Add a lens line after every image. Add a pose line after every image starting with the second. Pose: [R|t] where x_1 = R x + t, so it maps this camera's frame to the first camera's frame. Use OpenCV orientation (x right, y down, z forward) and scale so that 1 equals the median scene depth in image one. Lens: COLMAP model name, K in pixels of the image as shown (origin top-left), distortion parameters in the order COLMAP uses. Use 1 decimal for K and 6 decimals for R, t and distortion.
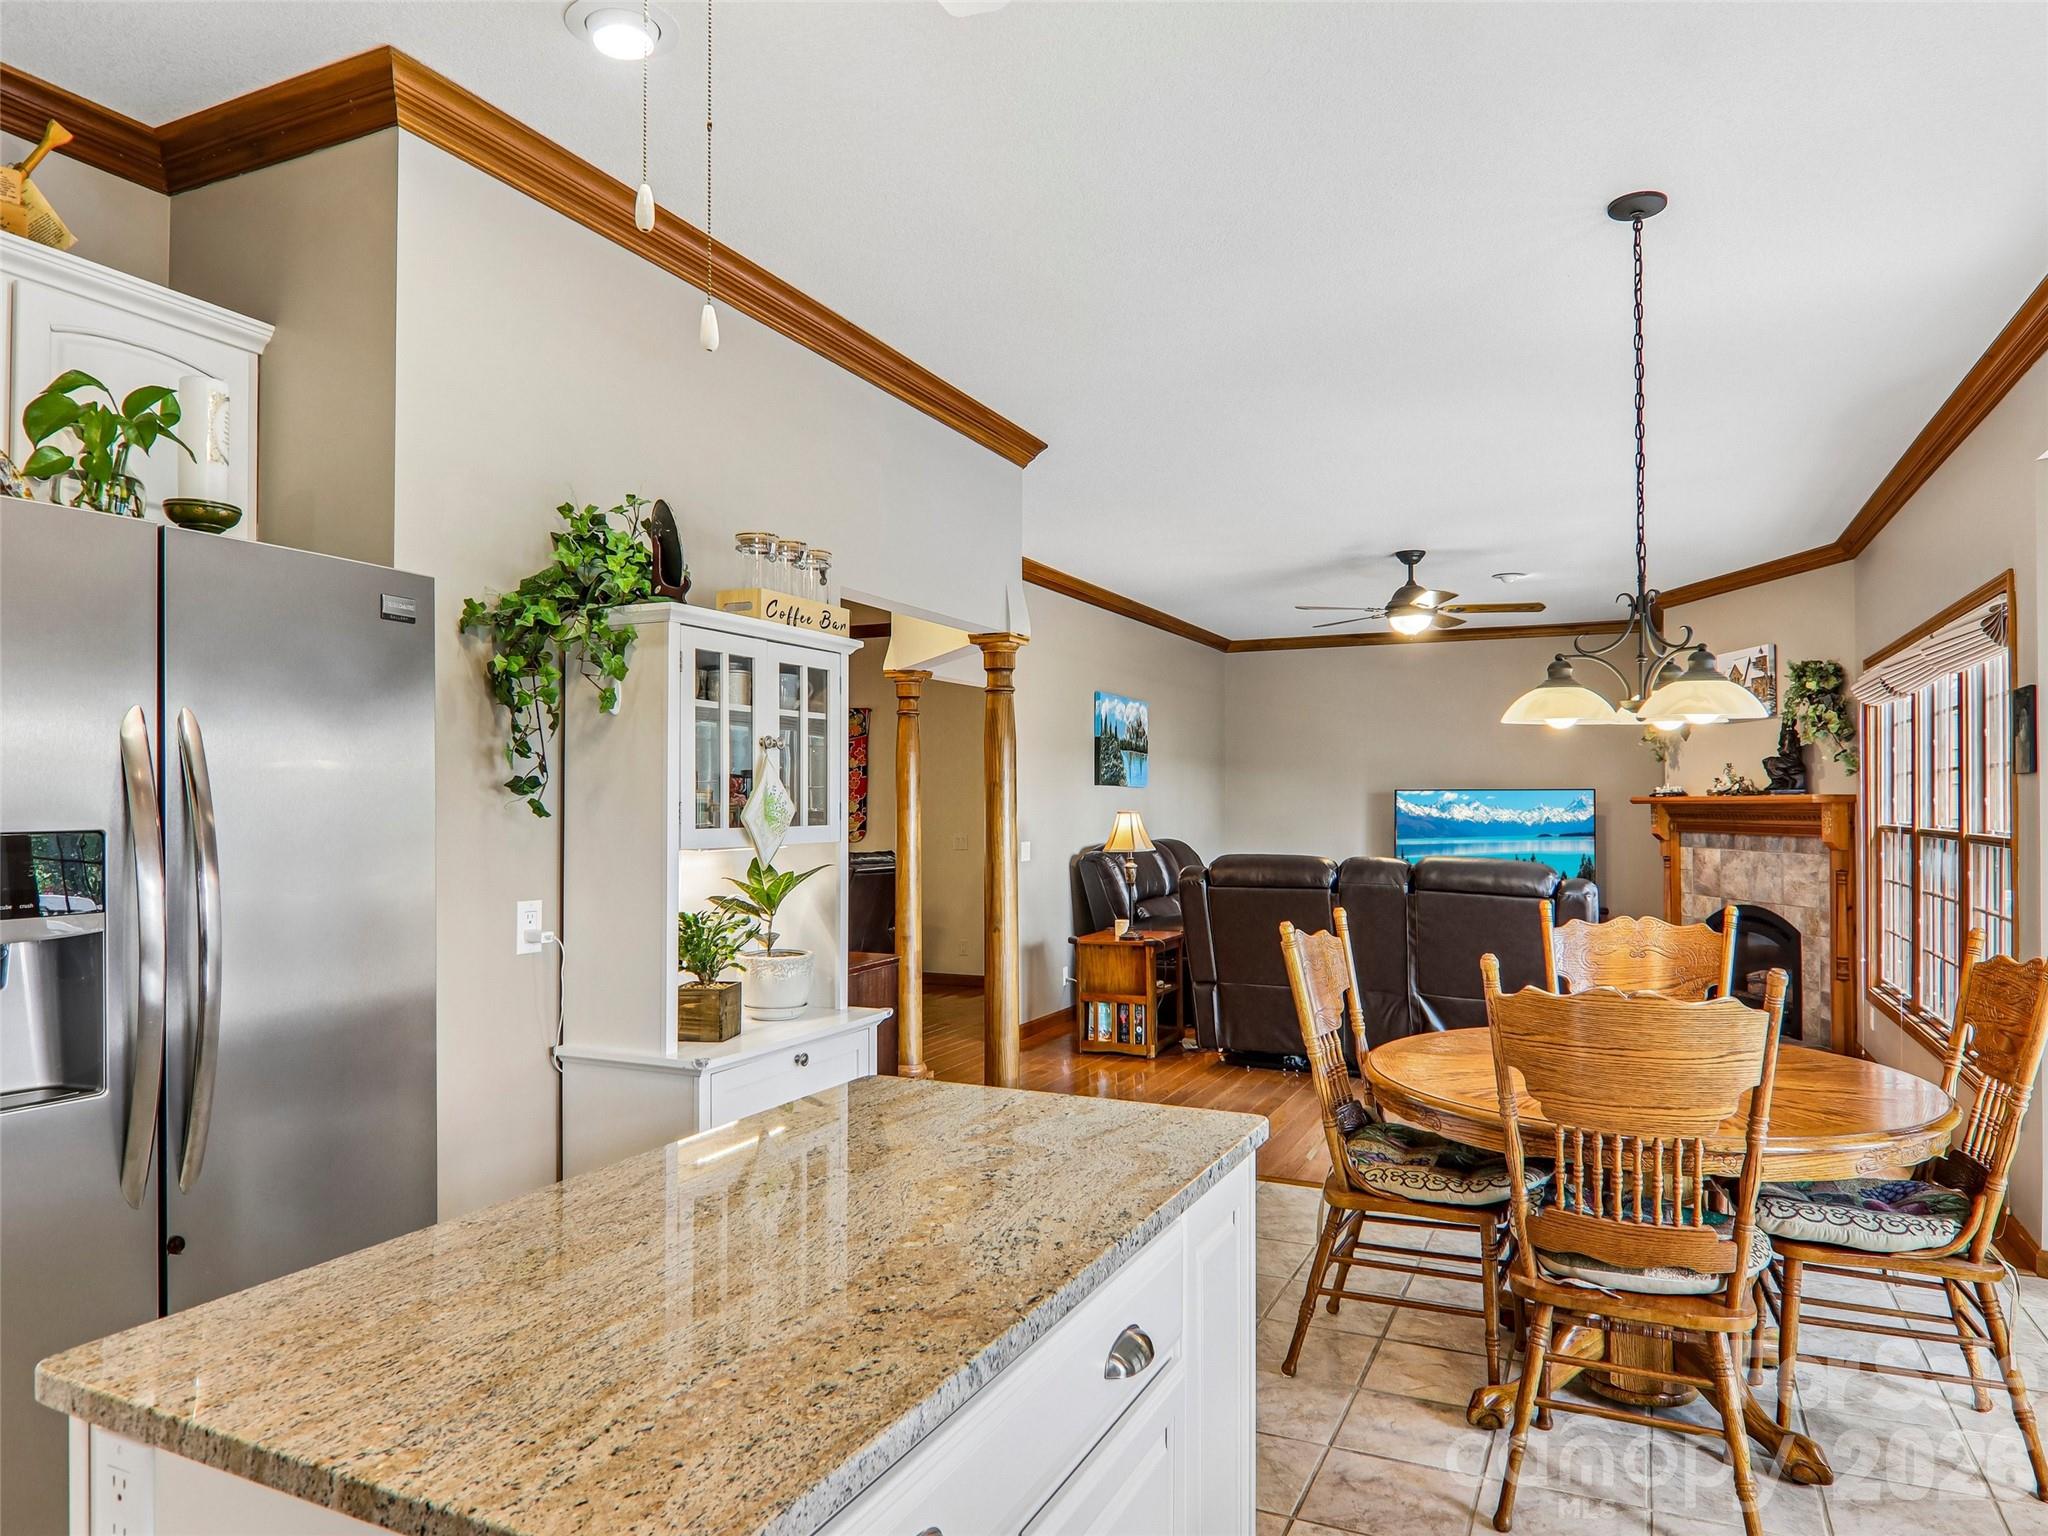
lens RADIAL K [[1307.9, 0, 1026.1], [0, 1307.9, 797.1], [0, 0, 1]] dist [0.021338, -0.022089]
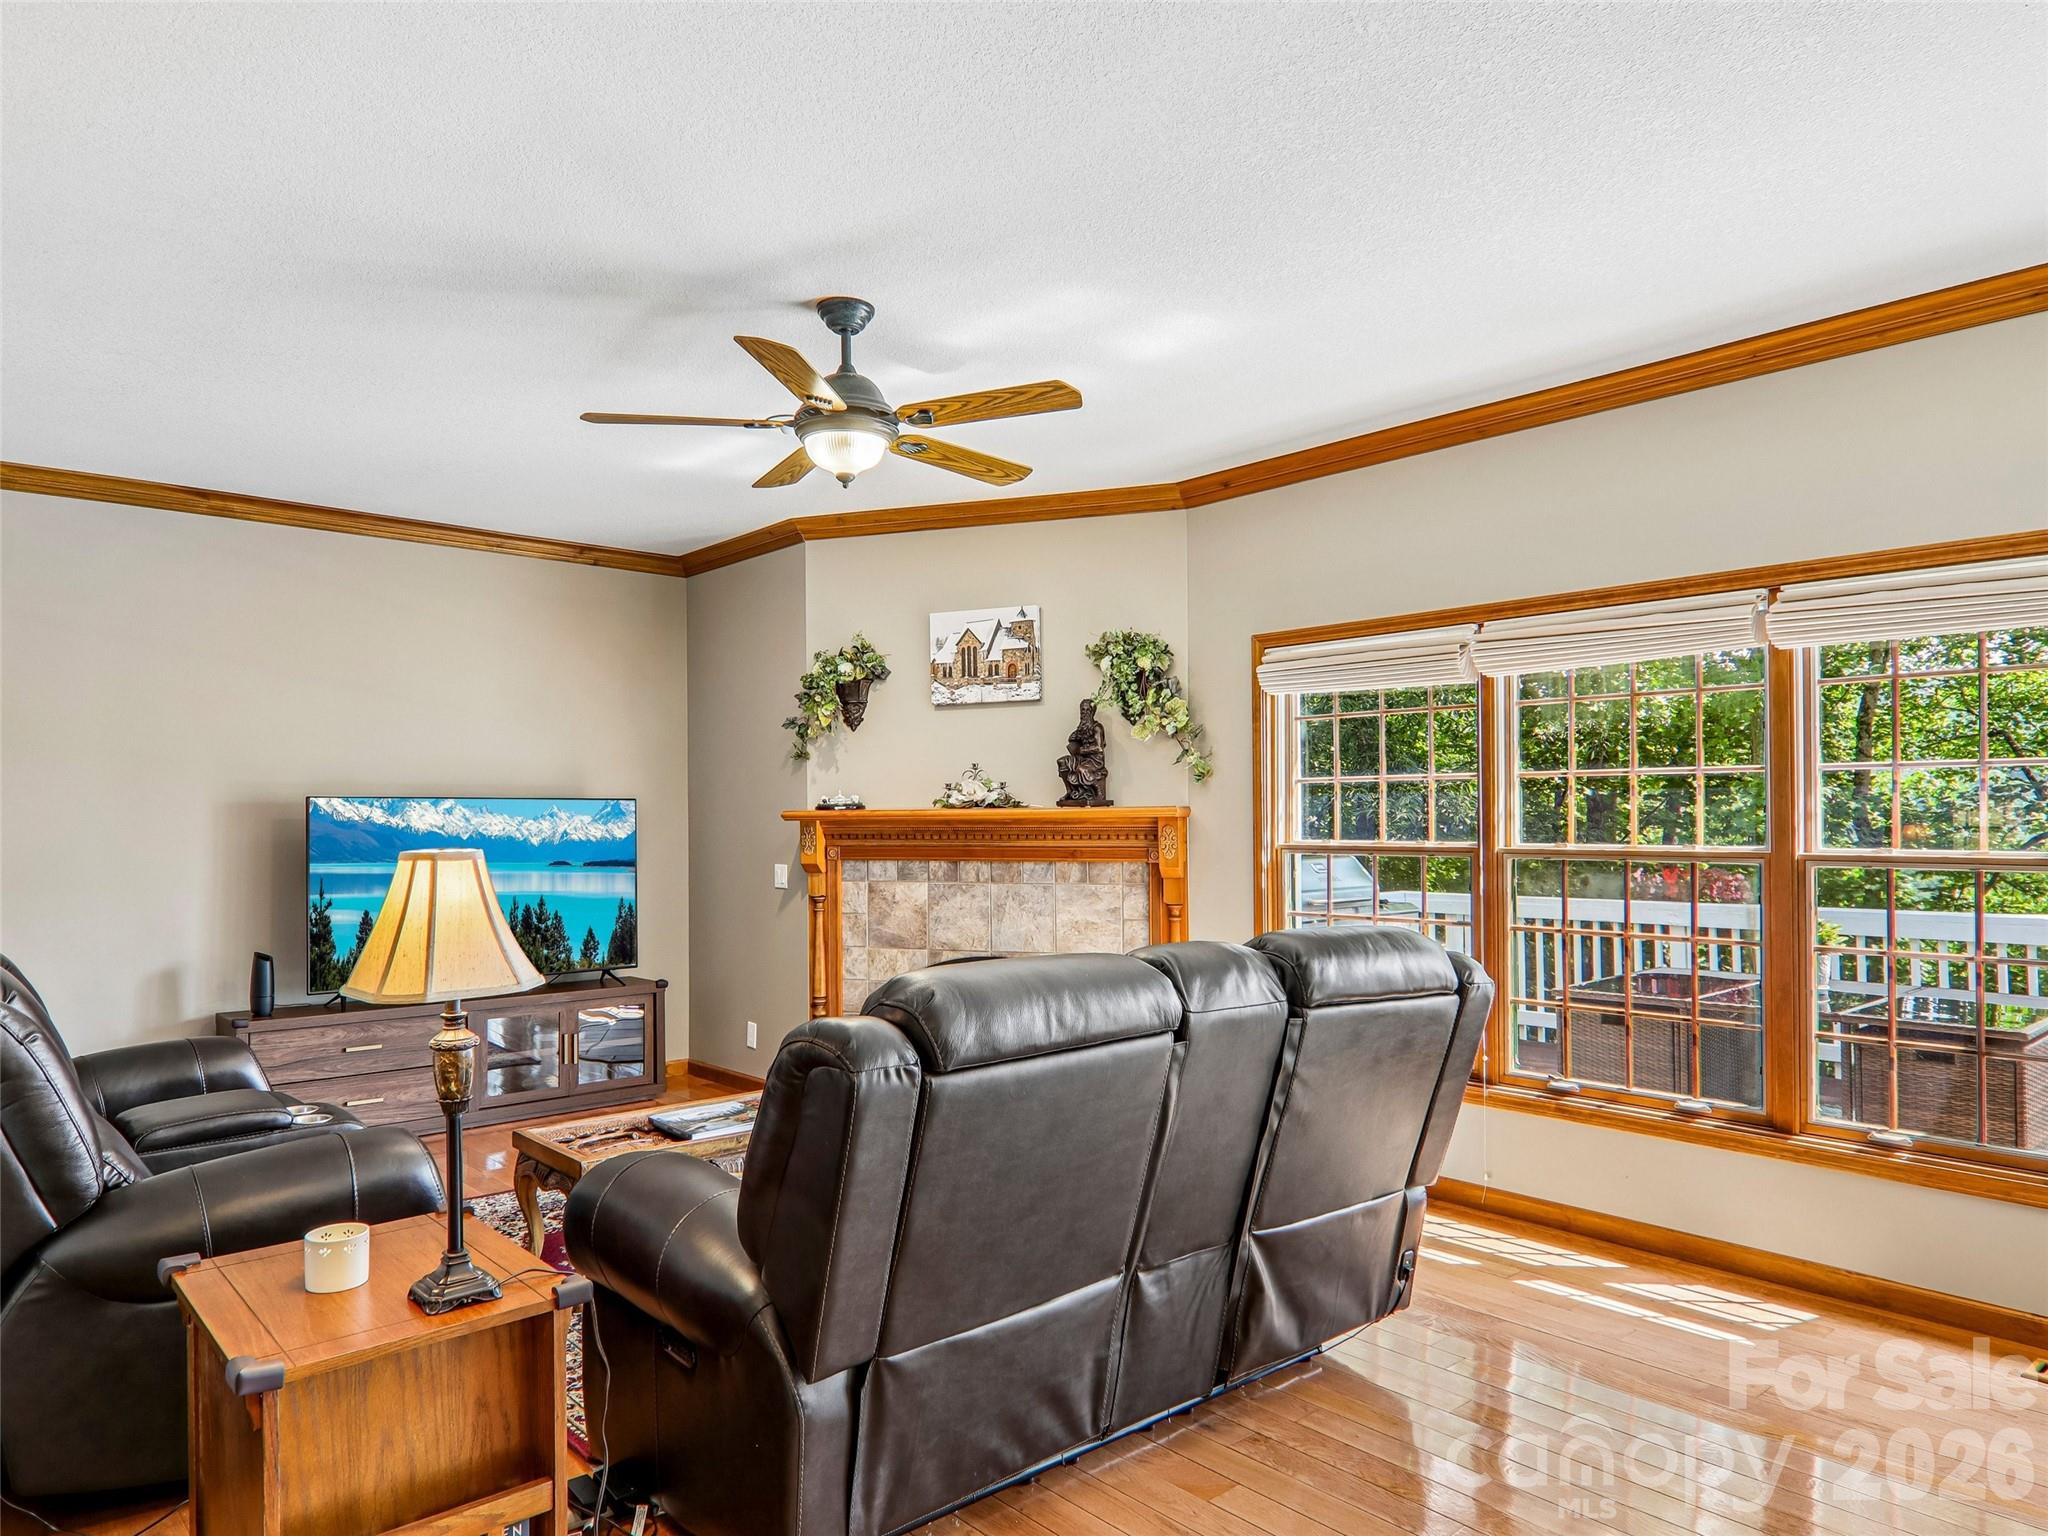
lens RADIAL K [[1307.9, 0, 1033.9], [0, 1307.9, 777.0], [0, 0, 1]] dist [0.021338, -0.022089]
pose [[0.394915, 0.020071, 0.918498, -0.116251], [0.002233, 0.999737, -0.022806, -0.001852], [-0.918715, 0.011058, 0.394767, 0.697676]]
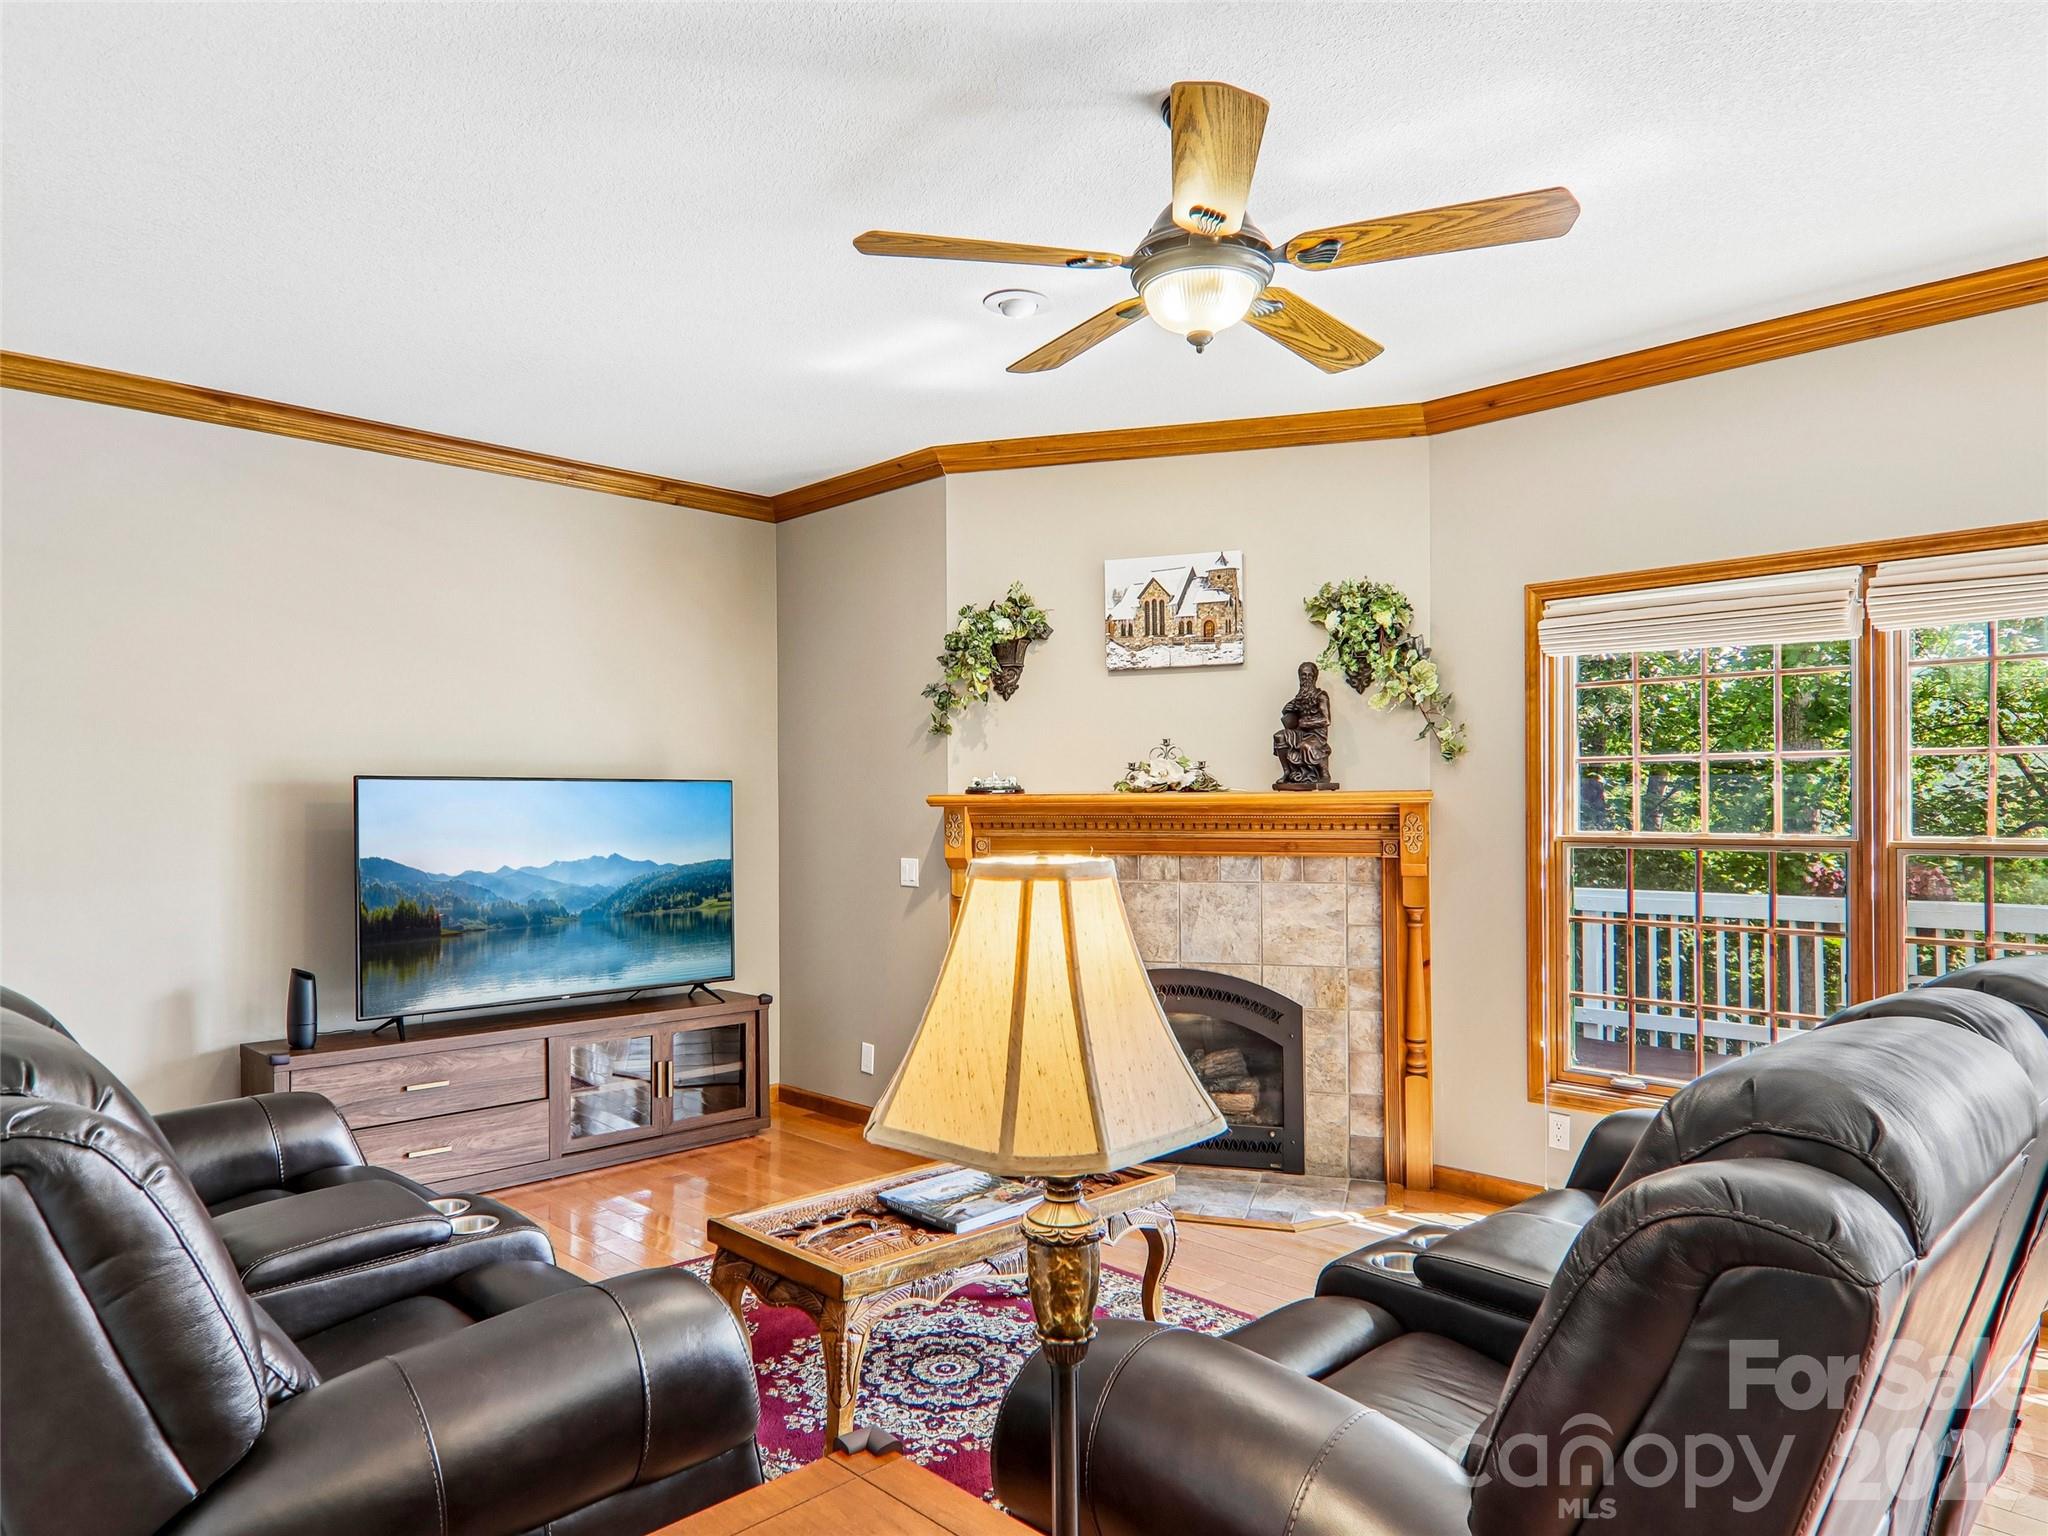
lens RADIAL K [[1307.9, 0, 1040.8], [0, 1307.9, 778.7], [0, 0, 1]] dist [0.021338, -0.022089]
pose [[0.348972, 0.010813, 0.937071, -0.051998], [-0.000033, 0.999934, -0.011527, -0.000417], [-0.937133, 0.003992, 0.348949, 0.858355]]
